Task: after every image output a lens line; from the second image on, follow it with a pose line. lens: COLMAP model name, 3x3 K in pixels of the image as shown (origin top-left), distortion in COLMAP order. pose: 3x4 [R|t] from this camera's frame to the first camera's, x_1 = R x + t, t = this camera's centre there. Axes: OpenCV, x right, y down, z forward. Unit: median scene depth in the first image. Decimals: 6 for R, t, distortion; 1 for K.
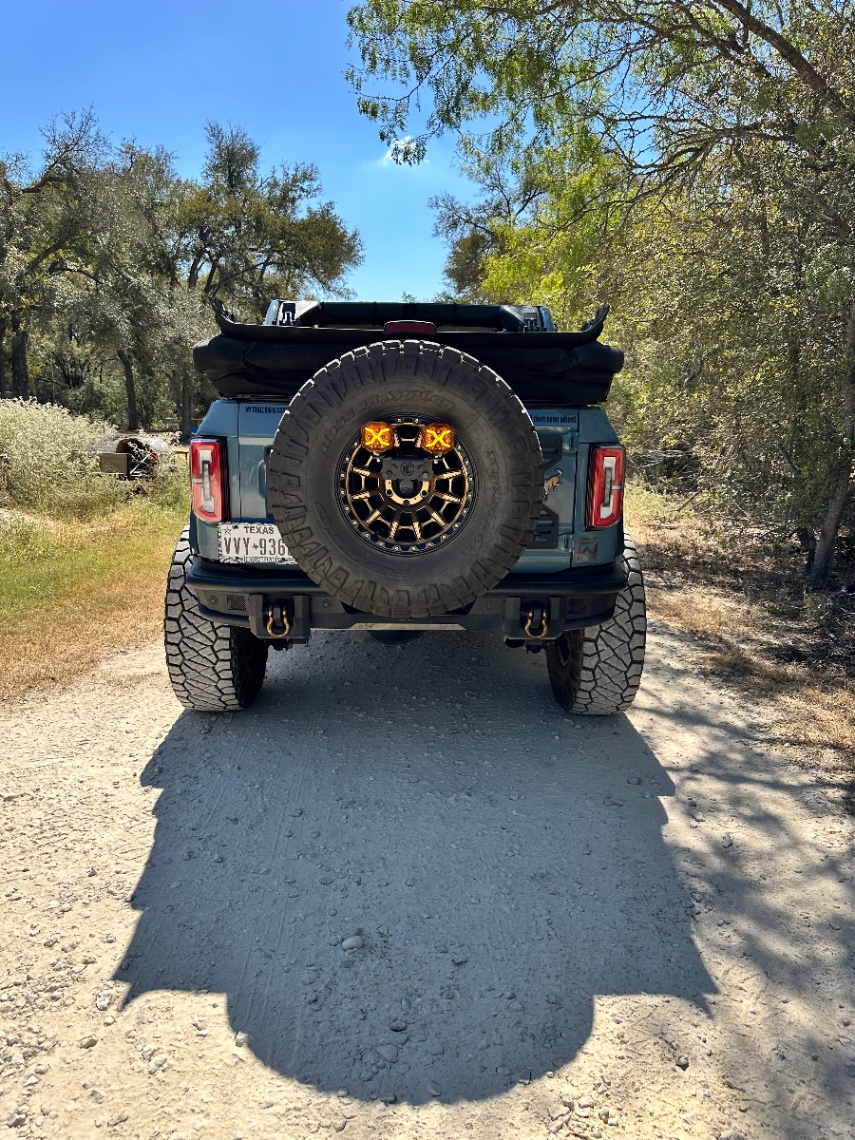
lens RADIAL K [[788.5, 0, 416.0], [0, 788.5, 573.2], [0, 0, 1]] dist [0.069340, -0.103430]
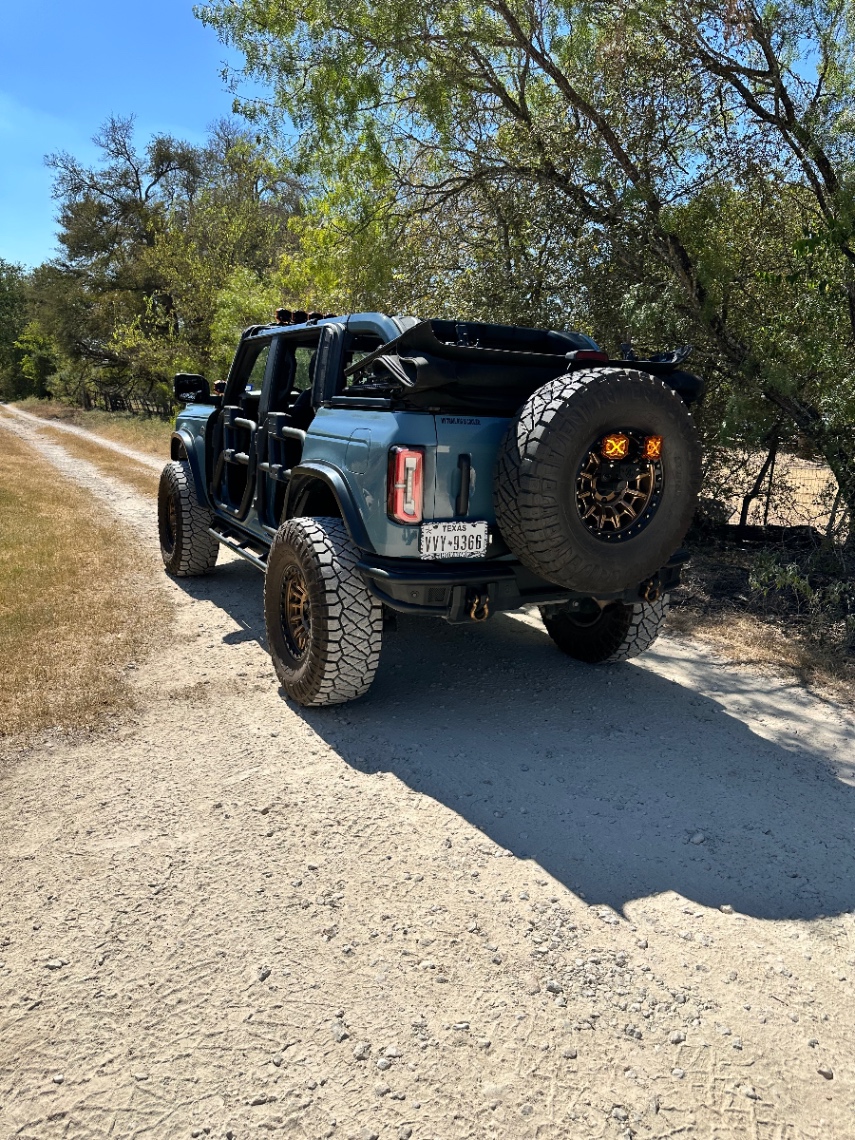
lens RADIAL K [[788.5, 0, 416.0], [0, 788.5, 573.2], [0, 0, 1]] dist [0.069340, -0.103430]
pose [[0.890540, -0.078962, 0.447999, -0.673269], [0.069558, 0.996875, 0.037435, -0.032775], [-0.449555, -0.002176, 0.893250, 0.020966]]
